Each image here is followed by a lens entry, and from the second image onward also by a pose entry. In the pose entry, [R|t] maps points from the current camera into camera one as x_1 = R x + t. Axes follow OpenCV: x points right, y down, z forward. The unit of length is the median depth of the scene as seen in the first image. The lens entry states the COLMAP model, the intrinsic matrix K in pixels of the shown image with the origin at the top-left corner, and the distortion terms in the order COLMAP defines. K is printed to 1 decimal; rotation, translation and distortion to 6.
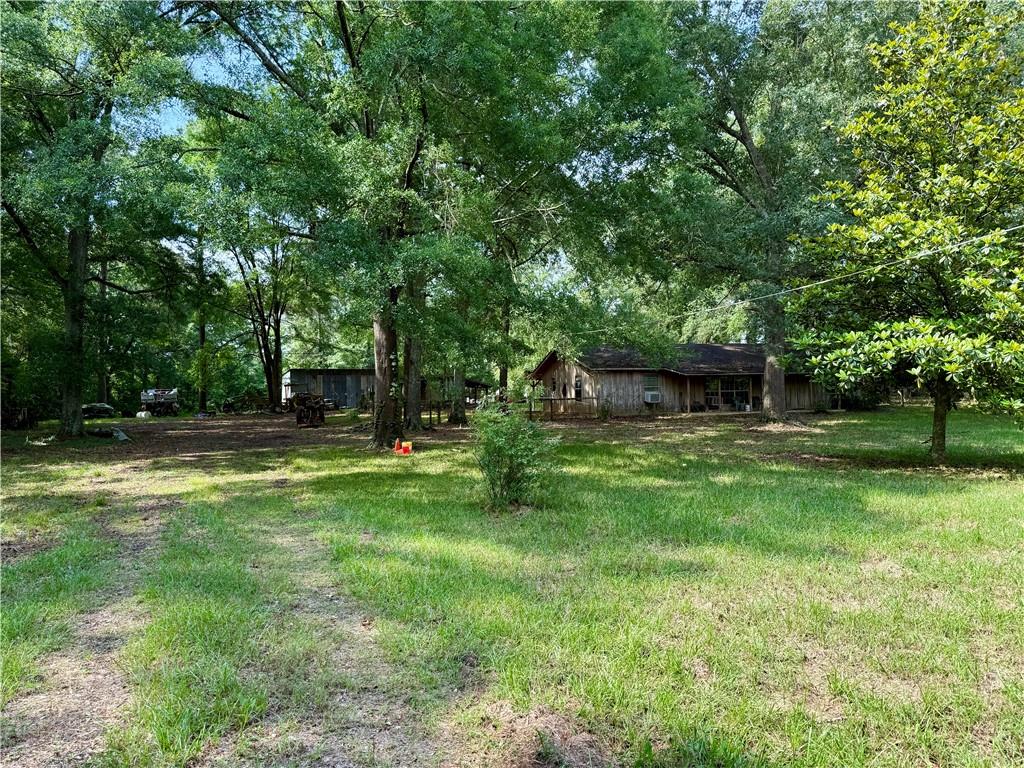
lens RADIAL K [[705.4, 0, 512.0], [0, 705.4, 384.0], [0, 0, 1]] dist [0.119020, -0.171821]
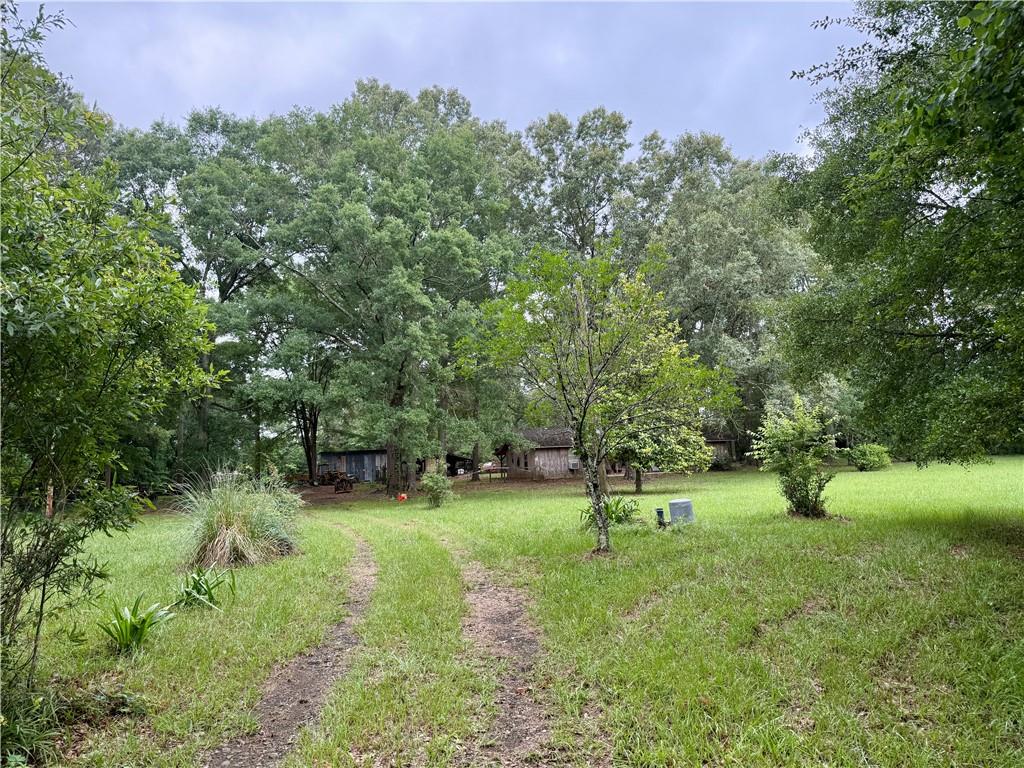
lens RADIAL K [[709.4, 0, 507.8], [0, 709.4, 384.7], [0, 0, 1]] dist [0.217003, -0.000069]
pose [[0.999313, -0.033193, -0.016496, 0.088119], [0.031411, 0.994635, -0.098560, -0.006534], [0.019679, 0.097974, 0.994994, -0.507312]]
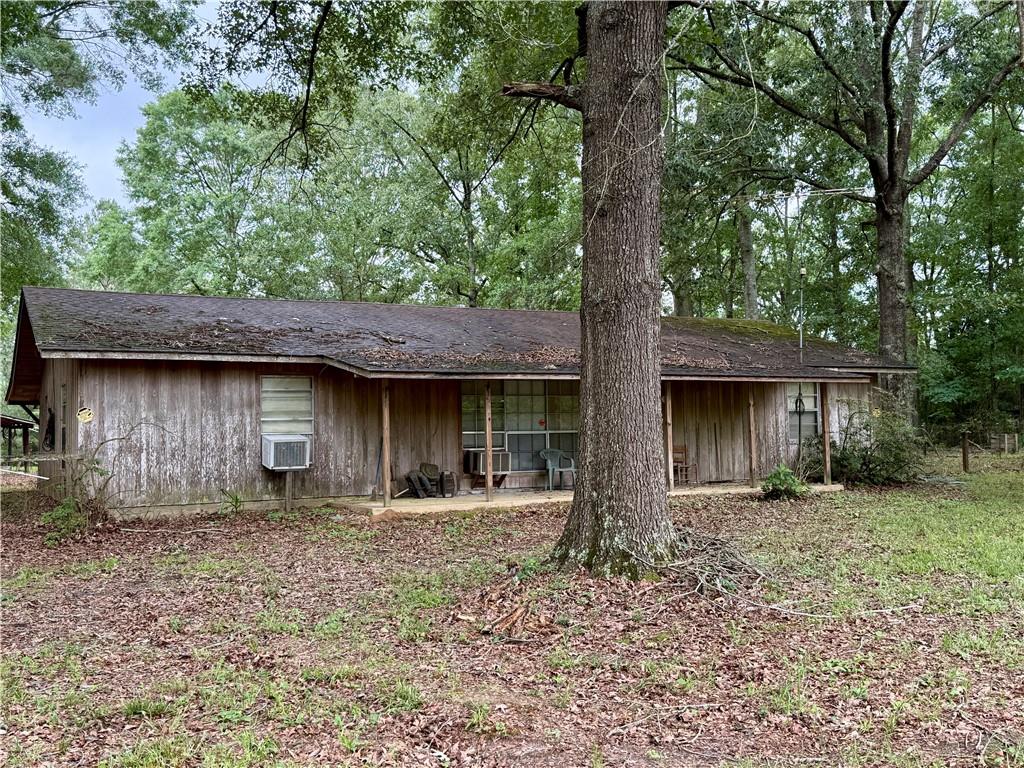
lens RADIAL K [[1047.6, 0, 512.0], [0, 1047.6, 384.0], [0, 0, 1]] dist [0.179402, 0.003000]
pose [[0.970505, 0.010454, 0.240856, 0.179863], [0.001186, 0.998840, -0.048132, 0.011295], [-0.241080, 0.046998, 0.969367, 0.521170]]
